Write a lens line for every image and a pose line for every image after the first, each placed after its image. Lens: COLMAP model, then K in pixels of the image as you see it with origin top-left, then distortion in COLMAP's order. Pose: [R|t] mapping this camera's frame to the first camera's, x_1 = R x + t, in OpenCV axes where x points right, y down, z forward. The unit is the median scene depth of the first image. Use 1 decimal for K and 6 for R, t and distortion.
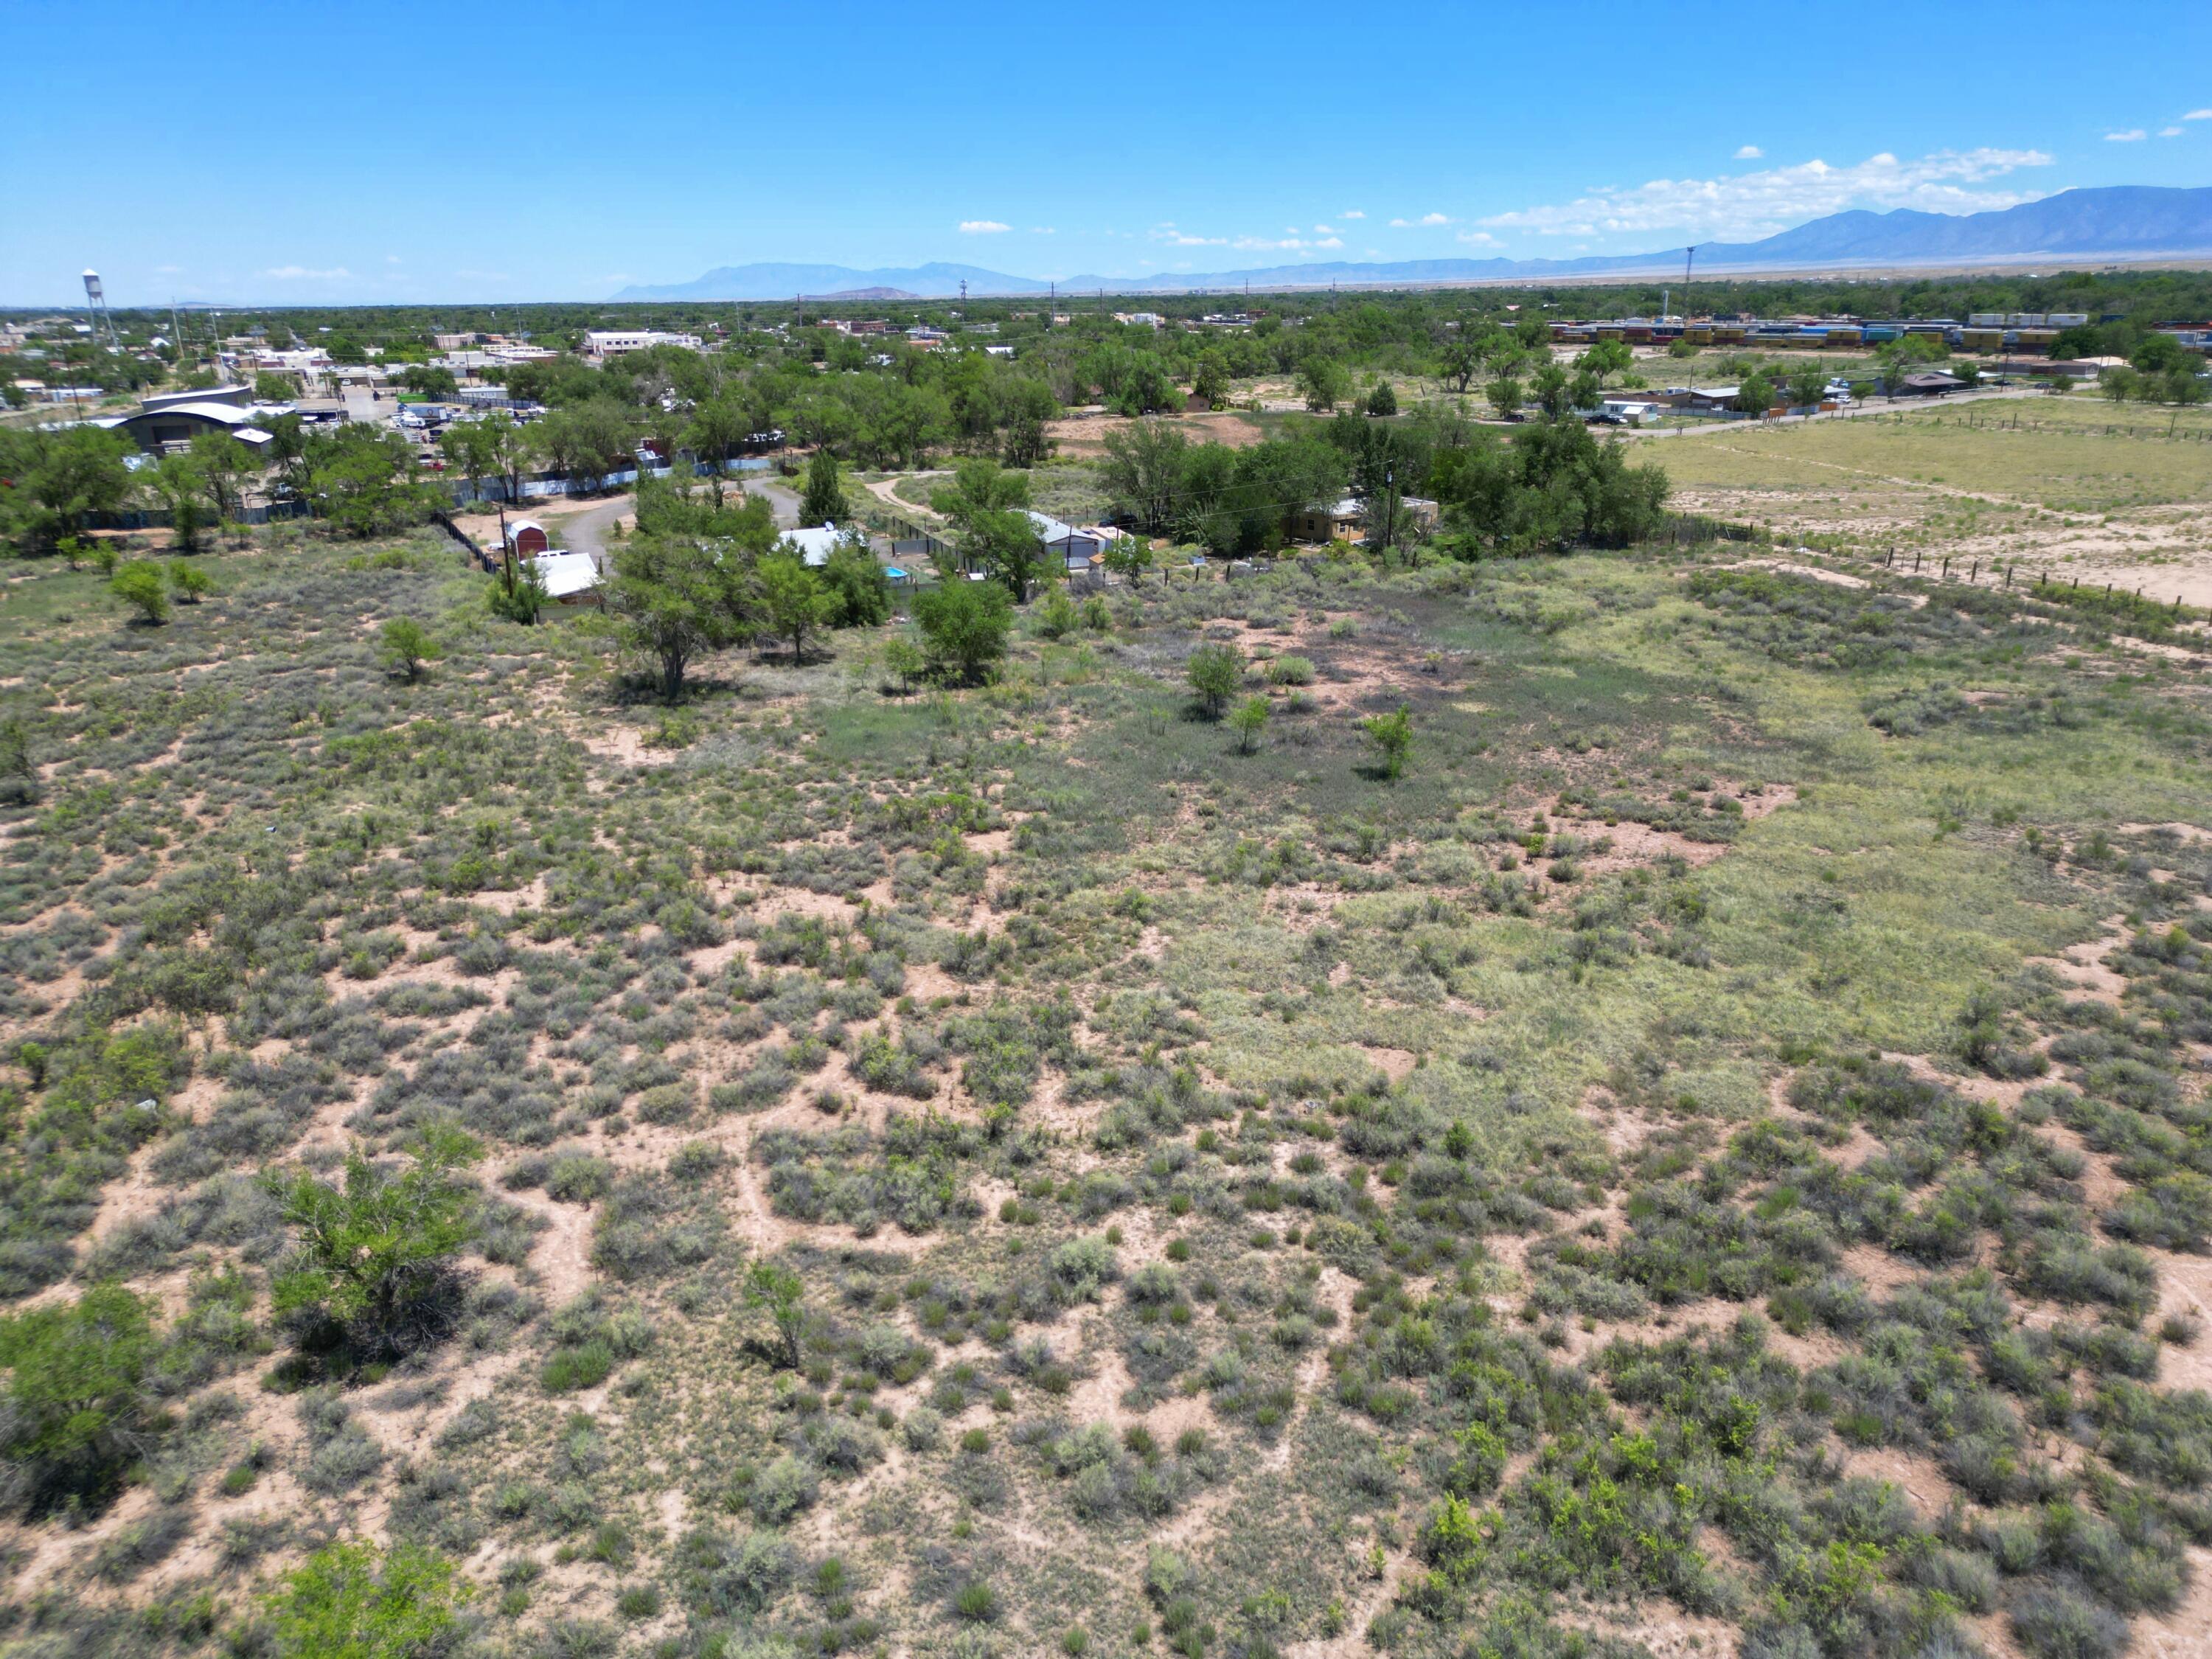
lens RADIAL K [[1552.9, 0, 1097.9], [0, 1552.9, 845.3], [0, 0, 1]] dist [0.042221, -0.036816]
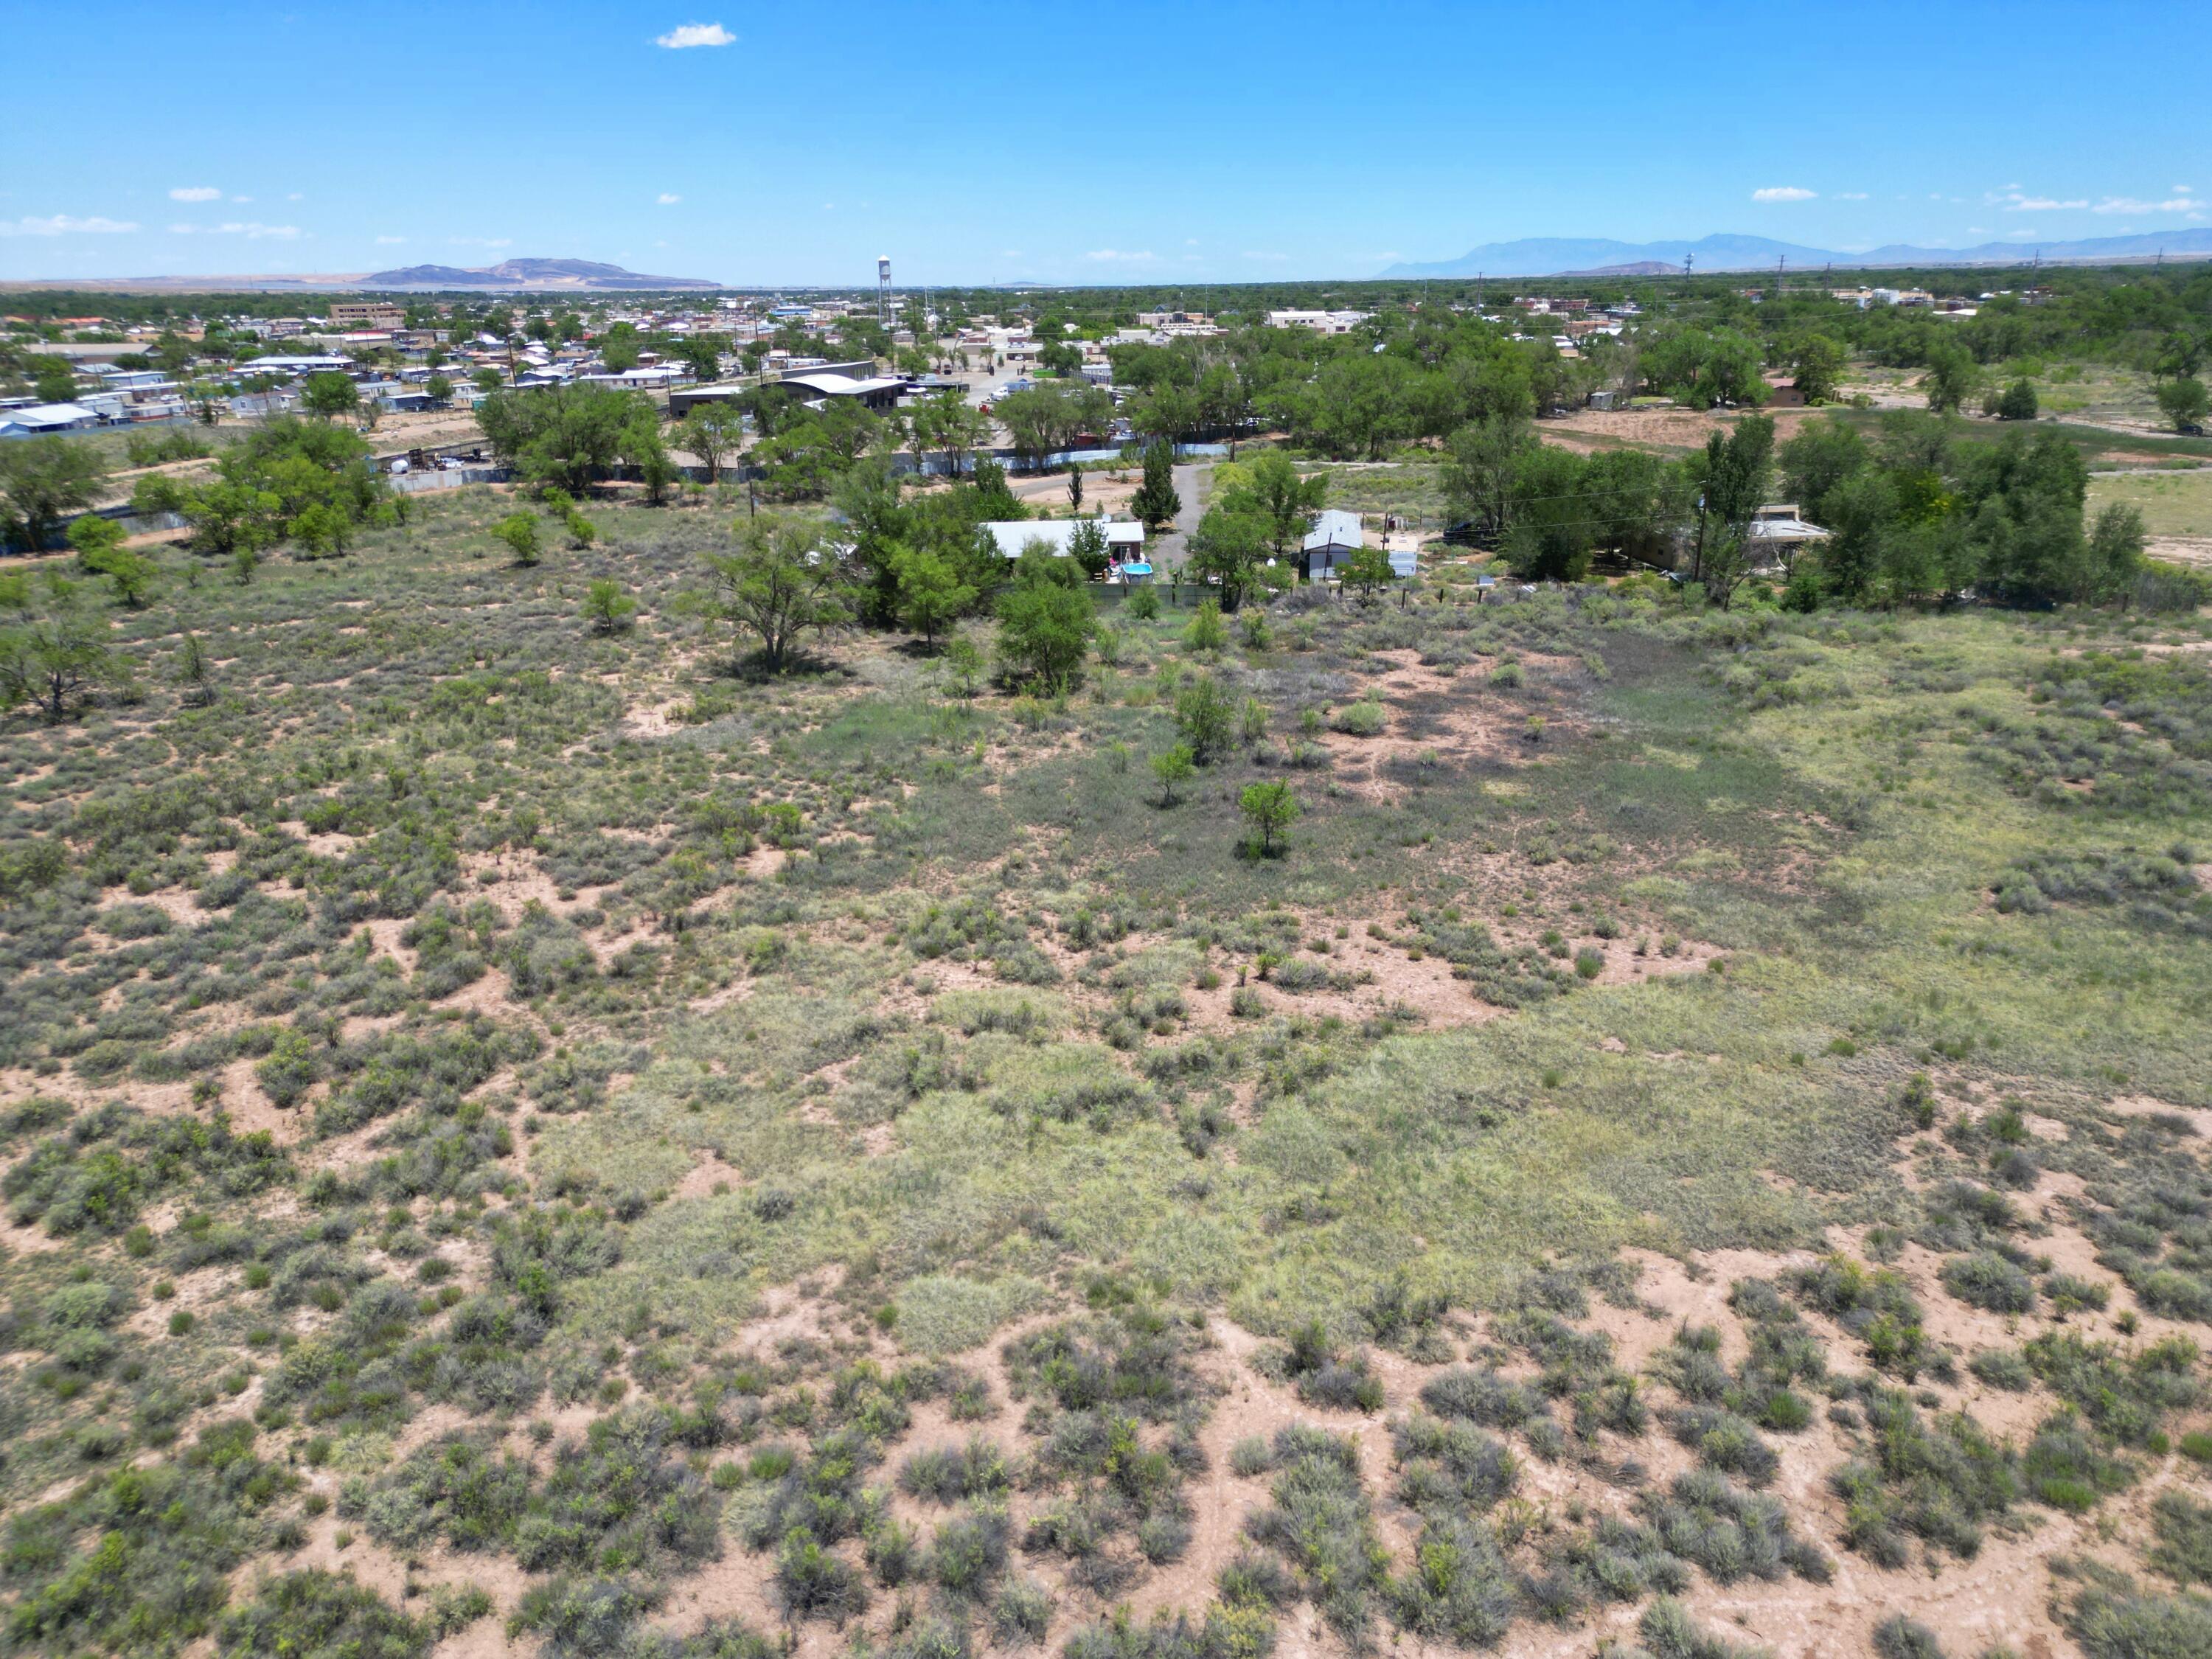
lens RADIAL K [[1552.9, 0, 1113.4], [0, 1552.9, 828.7], [0, 0, 1]] dist [0.042221, -0.036816]
pose [[0.900010, 0.145037, -0.411031, 0.120913], [-0.143325, 0.989051, 0.035169, -0.020131], [0.411632, 0.027259, 0.910943, 0.047503]]
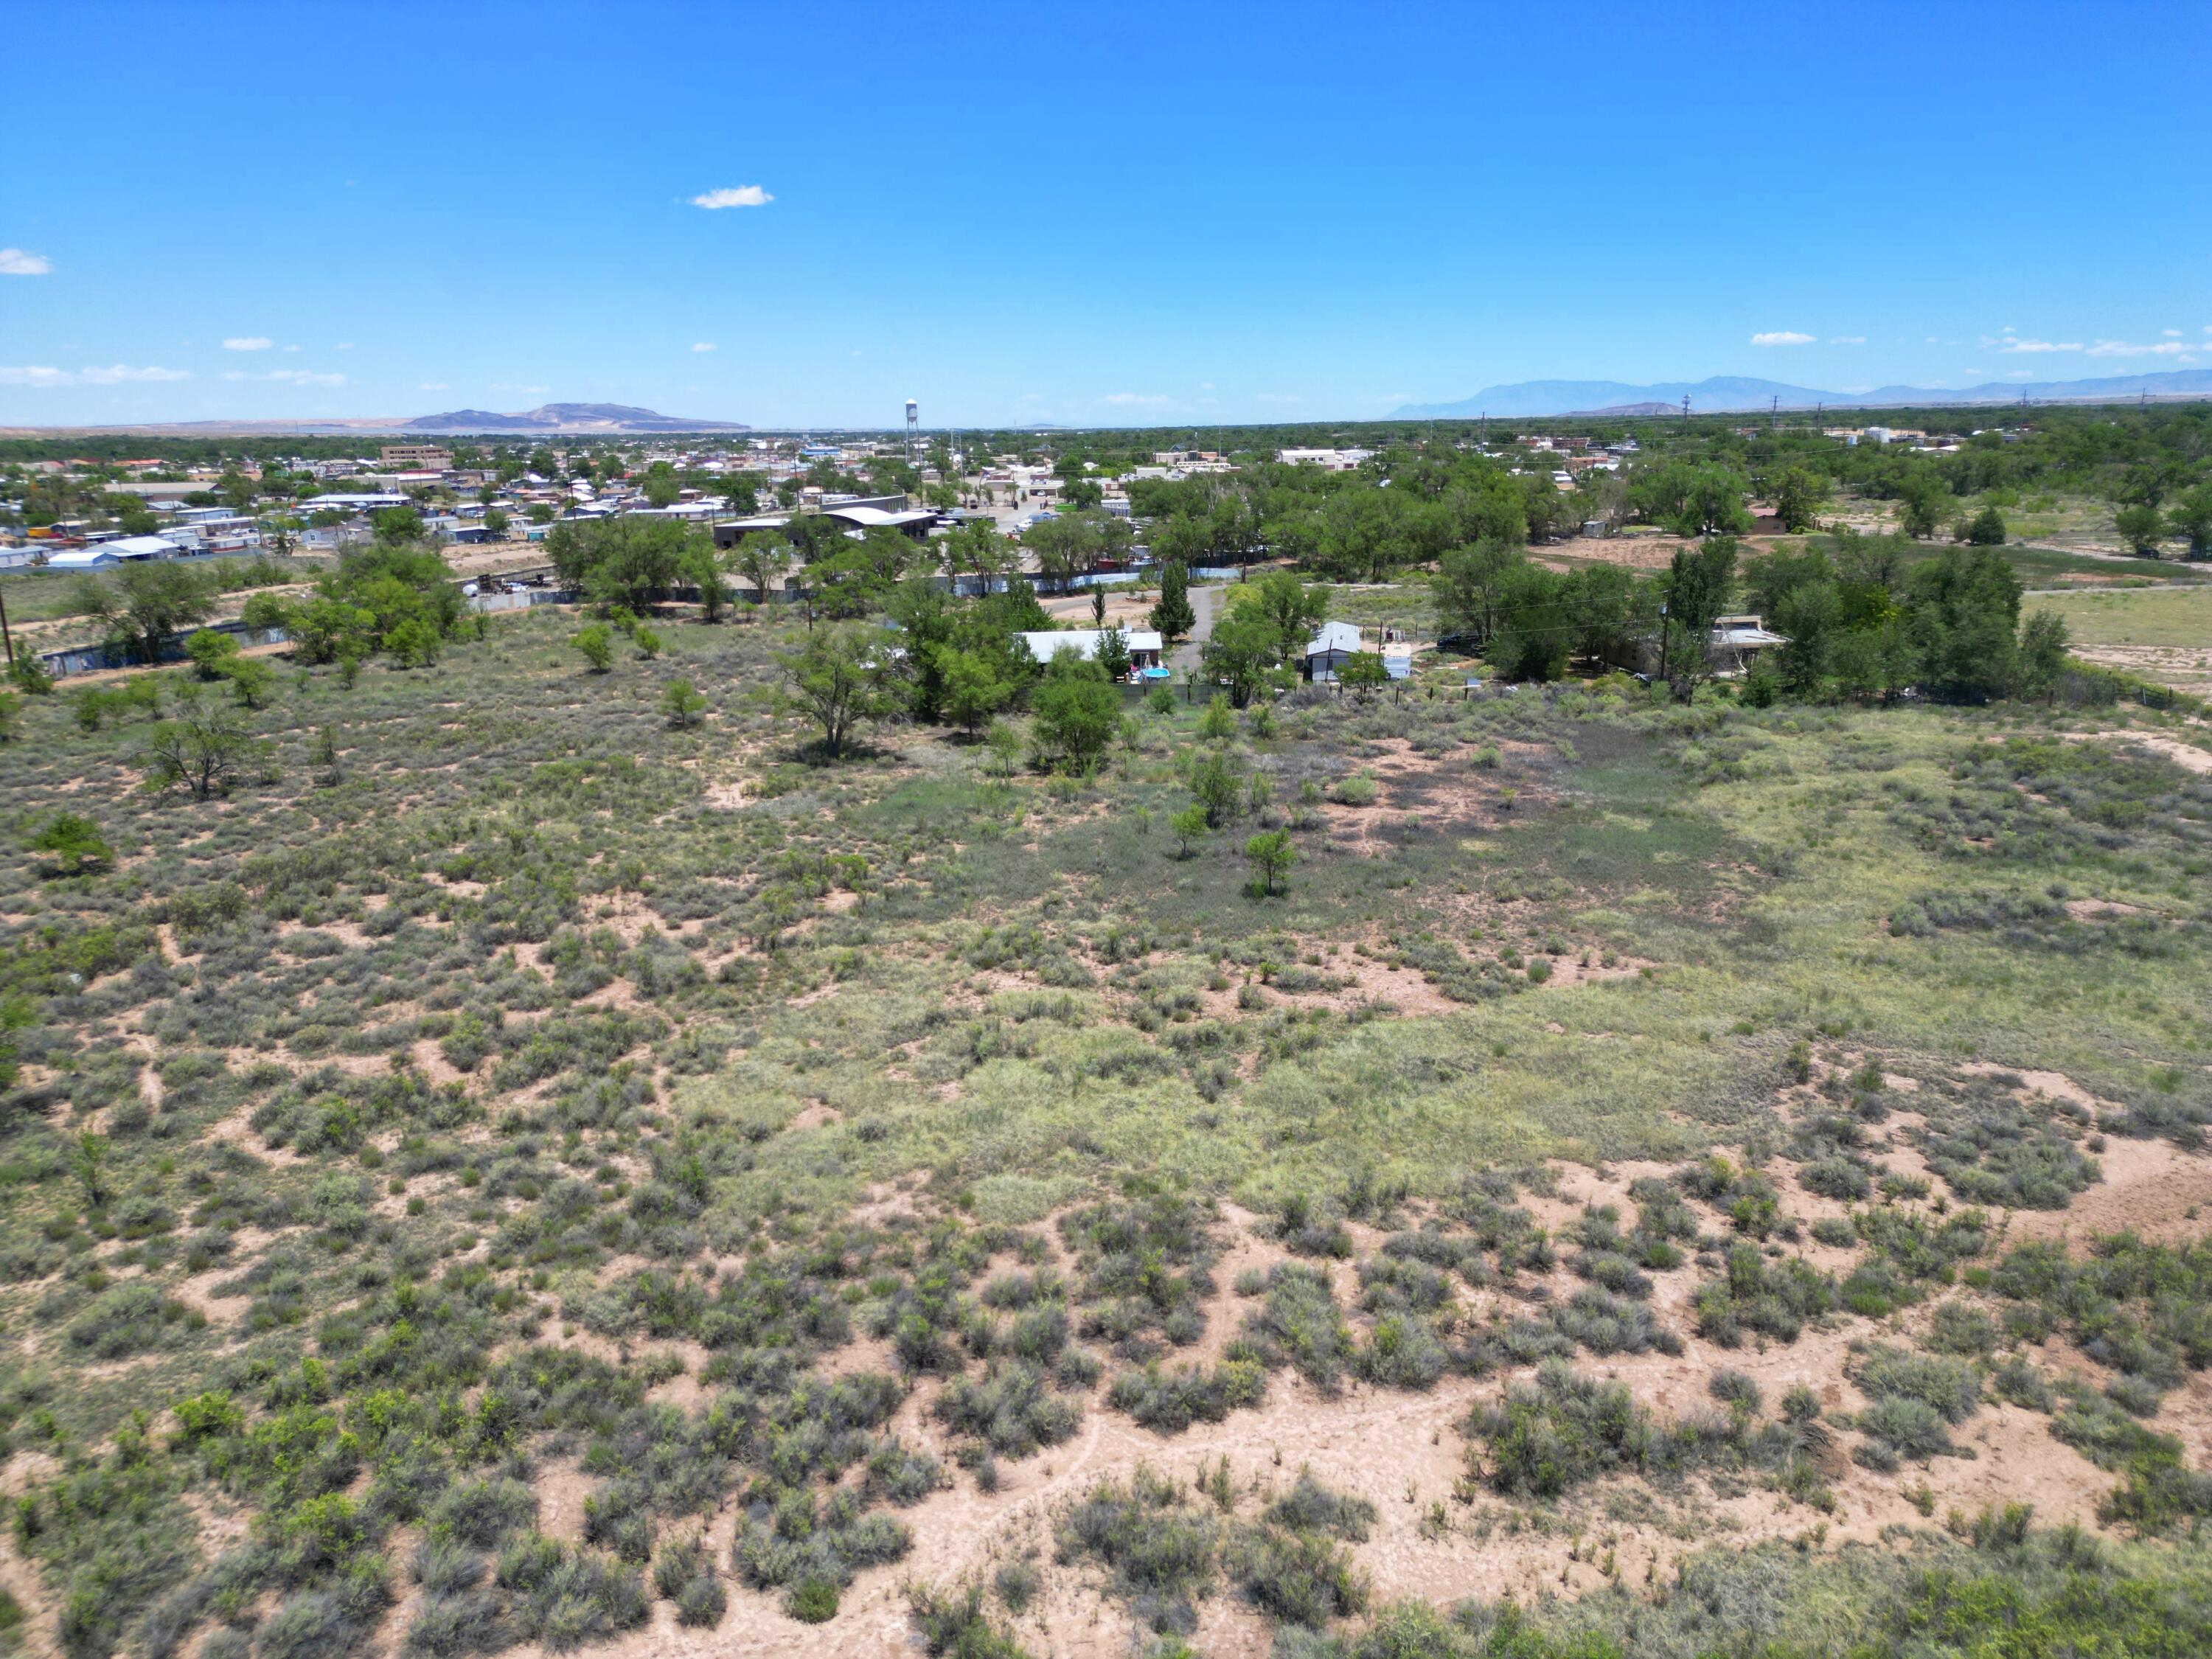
lens RADIAL K [[1552.9, 0, 1110.4], [0, 1552.9, 835.8], [0, 0, 1]] dist [0.042221, -0.036816]
pose [[0.894675, 0.112542, -0.432309, 0.136857], [-0.143960, 0.988753, -0.040530, -0.007102], [0.422885, 0.098496, 0.900814, 0.013774]]
